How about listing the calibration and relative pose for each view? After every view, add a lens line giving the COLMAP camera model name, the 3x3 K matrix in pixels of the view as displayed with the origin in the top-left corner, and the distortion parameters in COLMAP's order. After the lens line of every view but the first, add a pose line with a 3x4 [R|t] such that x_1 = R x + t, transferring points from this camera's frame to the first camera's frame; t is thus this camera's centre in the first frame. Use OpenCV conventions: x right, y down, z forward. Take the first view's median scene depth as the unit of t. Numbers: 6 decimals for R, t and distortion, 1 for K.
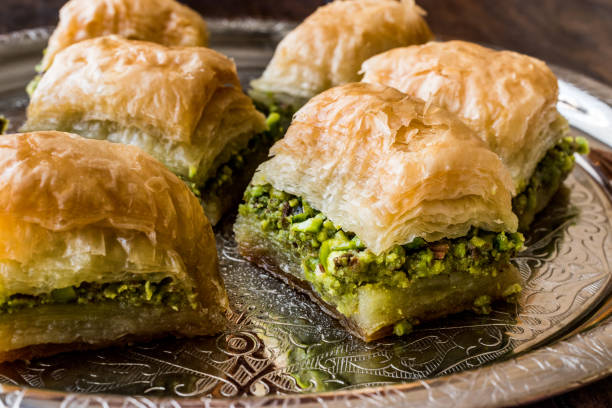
lens RADIAL K [[1182.1, 0, 302.8], [0, 1182.1, 202.6], [0, 0, 1]] dist [0.008775, 0.000000]
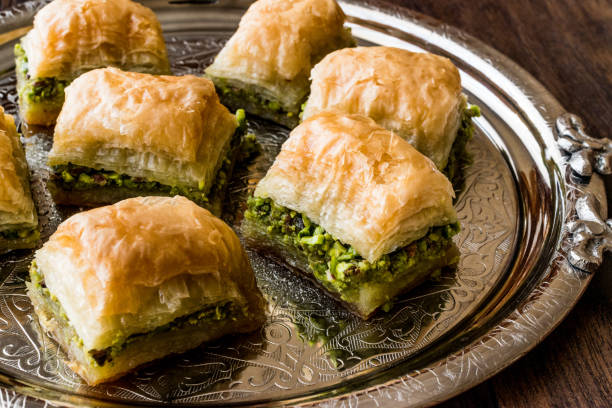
lens RADIAL K [[1182.1, 0, 309.1], [0, 1182.1, 205.3], [0, 0, 1]] dist [0.008775, 0.000000]
pose [[0.976686, -0.114216, 0.181768, -0.233553], [0.069255, 0.969085, 0.236808, -0.327048], [-0.203195, -0.218698, 0.954402, -0.283399]]
